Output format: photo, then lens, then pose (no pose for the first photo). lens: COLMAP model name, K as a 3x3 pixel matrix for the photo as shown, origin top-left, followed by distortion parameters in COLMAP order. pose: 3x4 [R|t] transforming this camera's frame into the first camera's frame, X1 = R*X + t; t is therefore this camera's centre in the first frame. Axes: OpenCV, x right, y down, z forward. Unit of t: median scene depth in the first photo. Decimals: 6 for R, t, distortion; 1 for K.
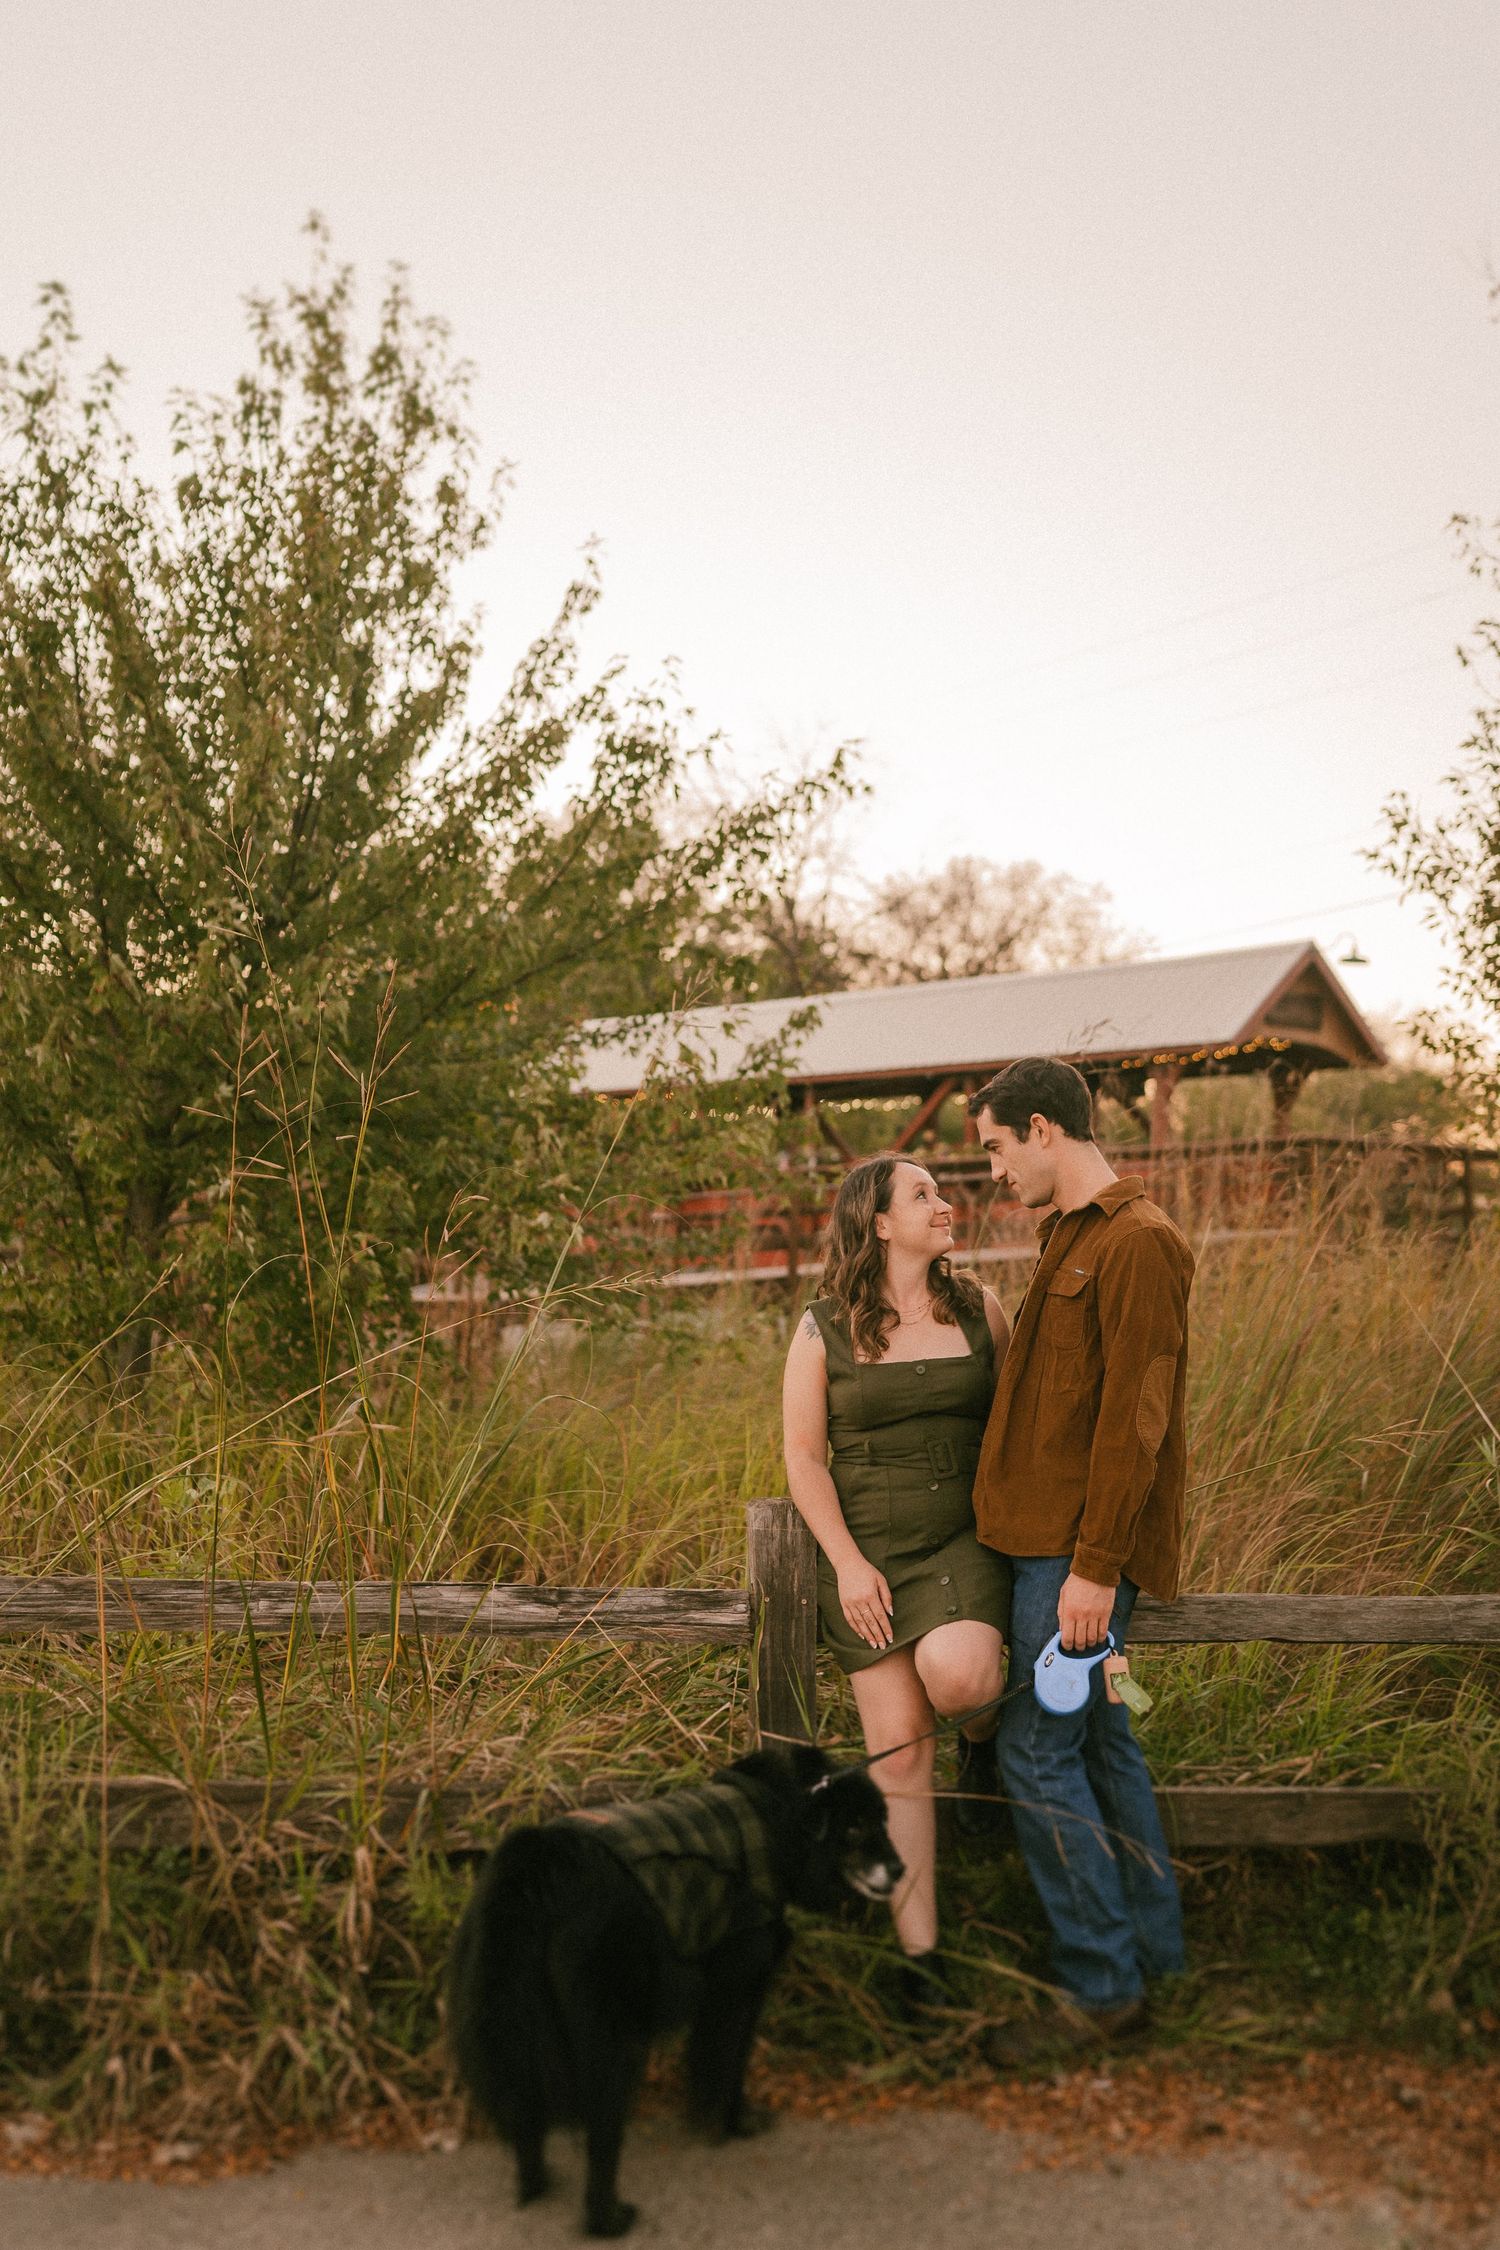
lens RADIAL K [[2091.2, 0, 752.6], [0, 2091.2, 1200.8], [0, 0, 1]] dist [0.001409, 0.008936]
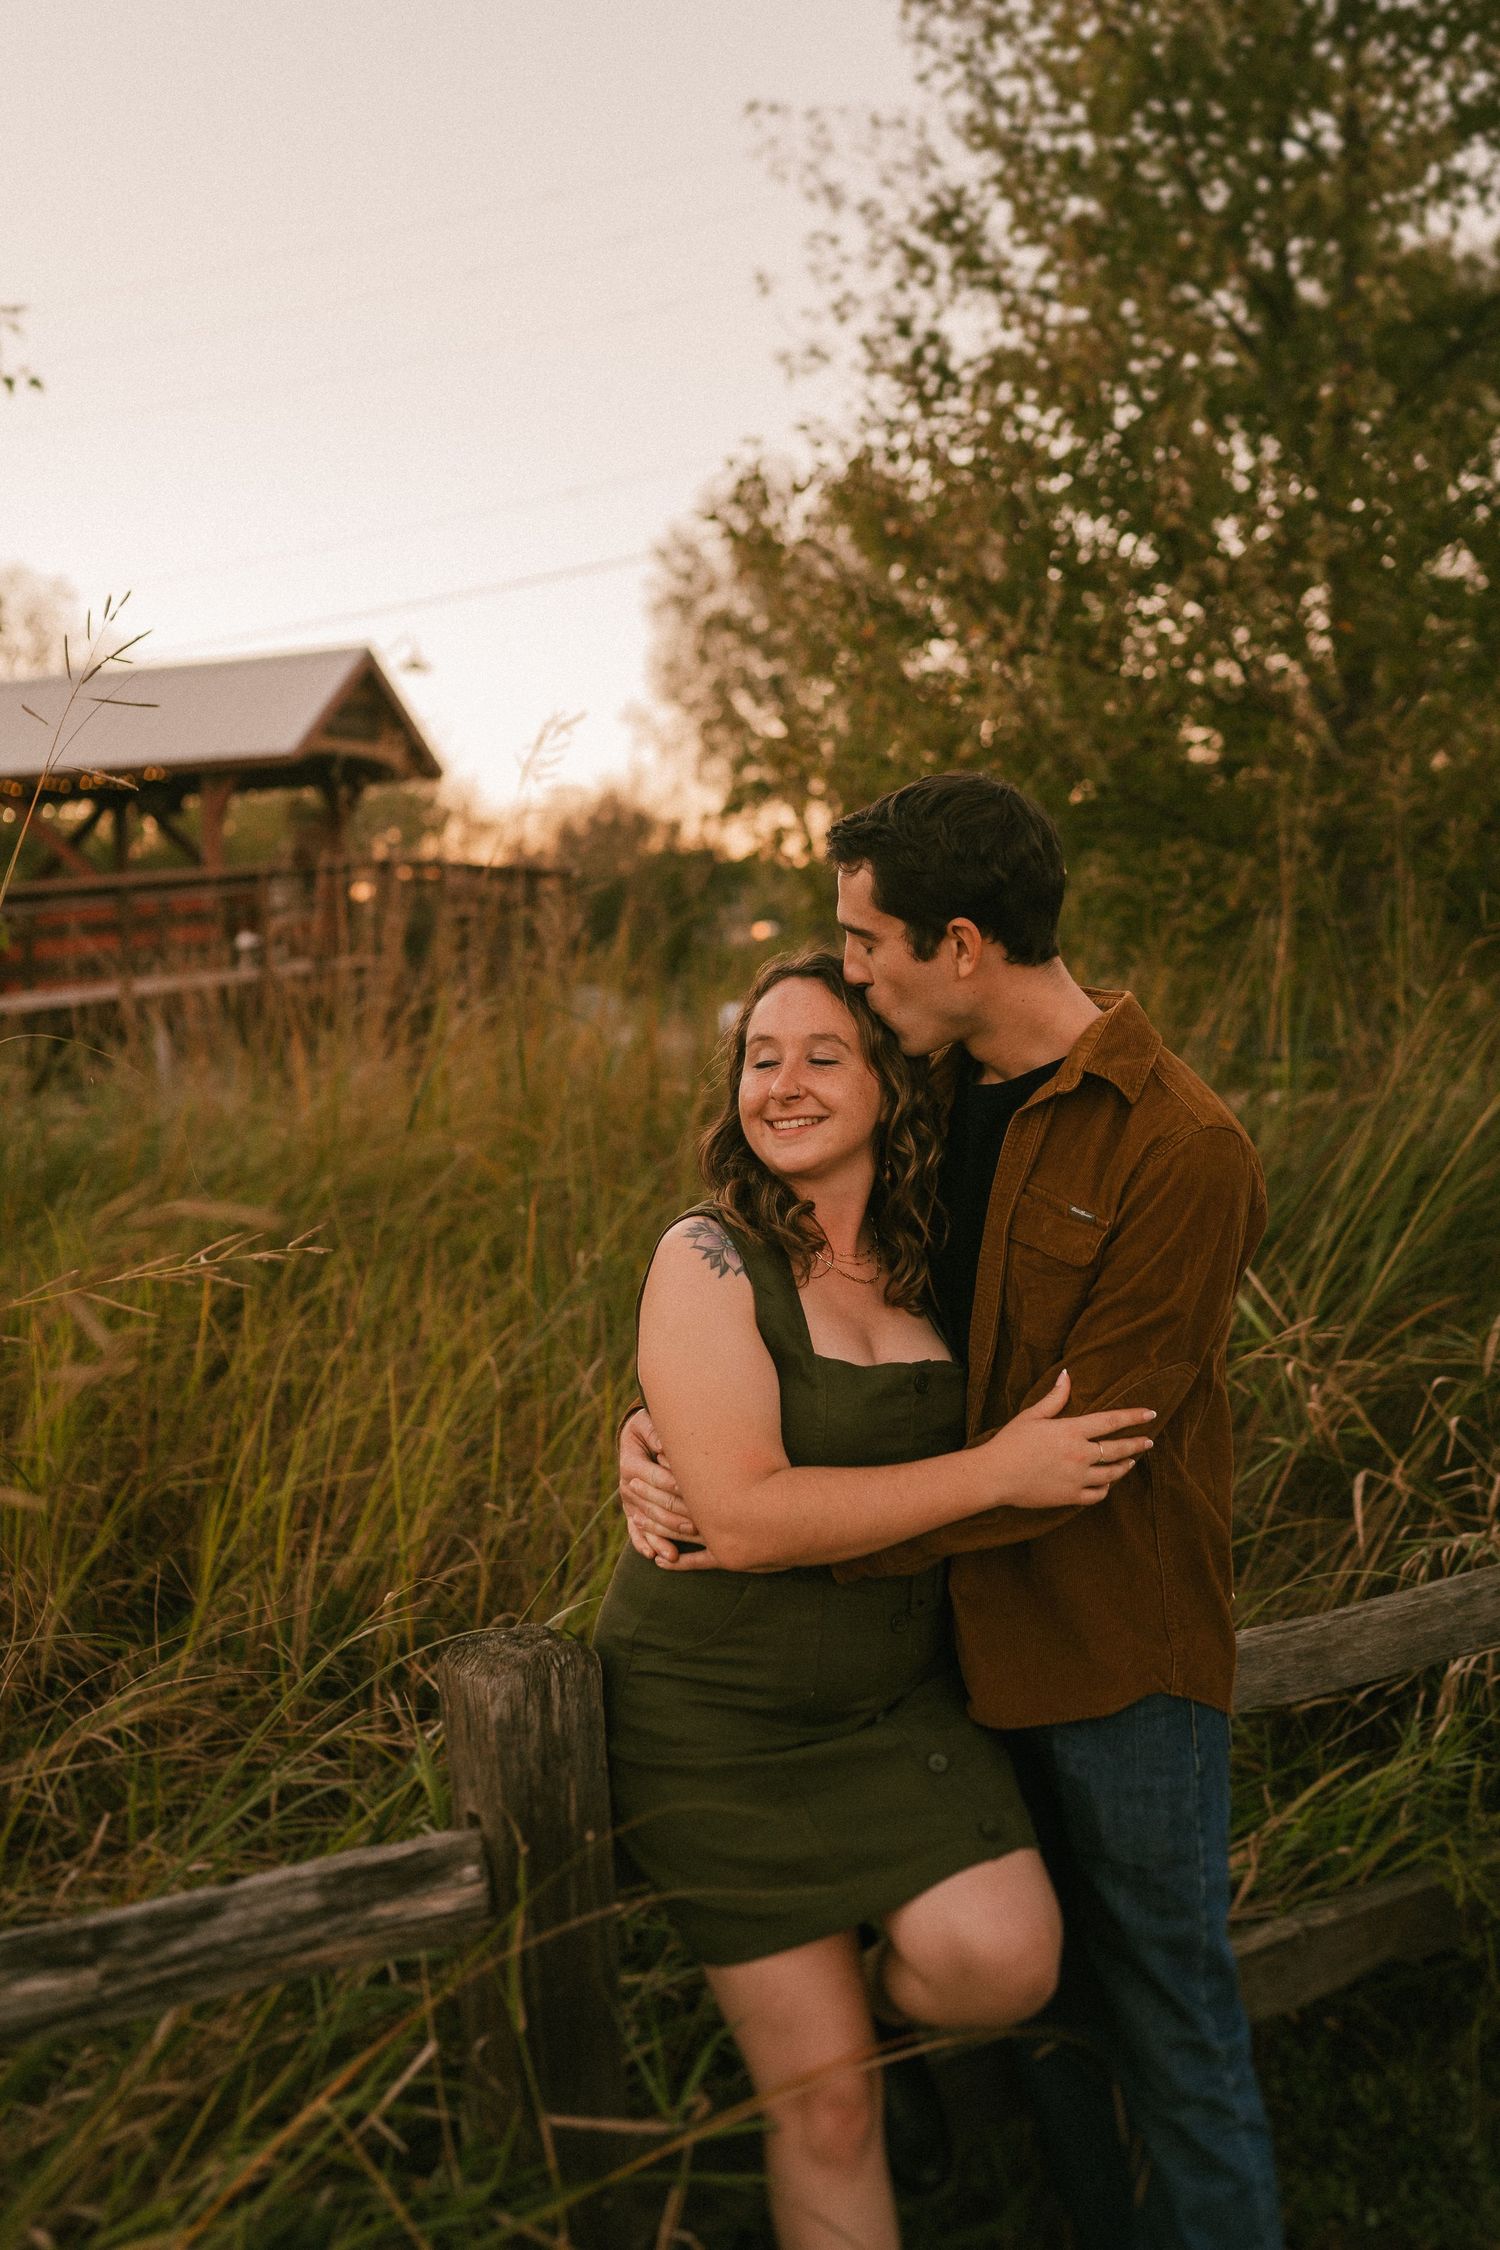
lens RADIAL K [[2091.2, 0, 752.6], [0, 2091.2, 1200.8], [0, 0, 1]] dist [0.001409, 0.008936]
pose [[0.889168, -0.079066, 0.450697, -0.081091], [0.018412, 0.990343, 0.137413, -0.016192], [-0.457209, -0.113885, 0.882037, 0.281430]]
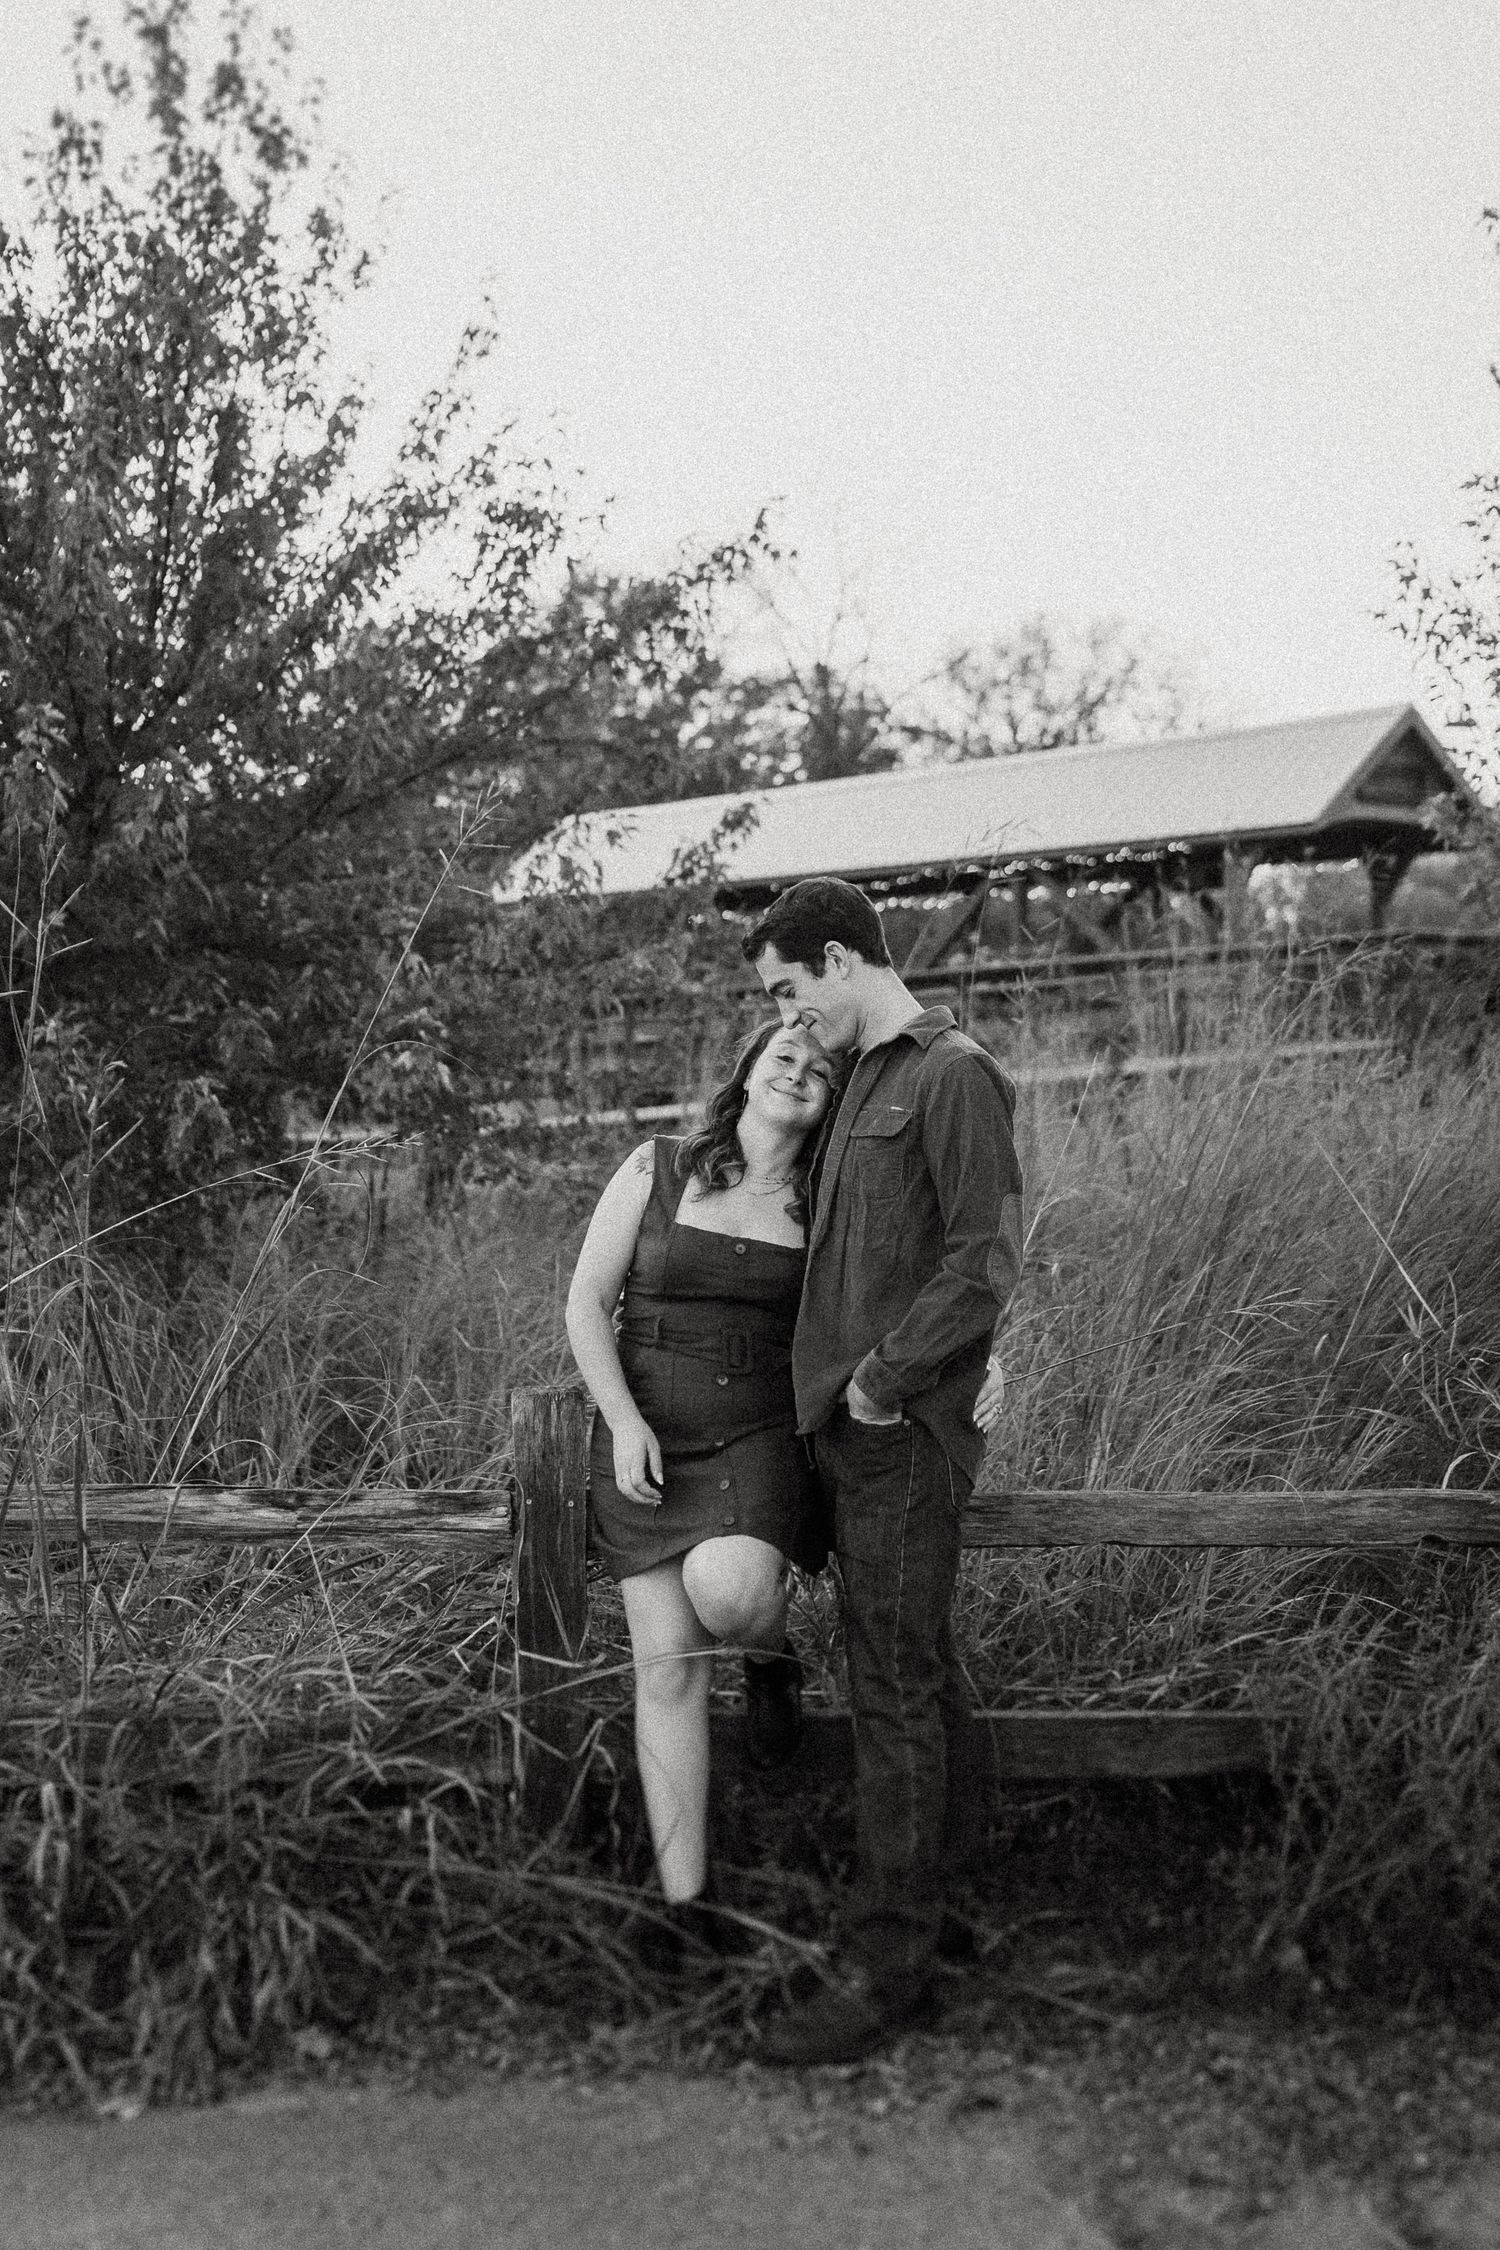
lens RADIAL K [[2397.0, 0, 686.2], [0, 2397.0, 1070.0], [0, 0, 1]] dist [-0.004352, 0.020835]
pose [[0.998001, -0.016636, -0.060976, 0.070700], [0.018156, 0.999536, 0.024458, -0.008010], [0.060541, -0.025516, 0.997840, -0.001809]]
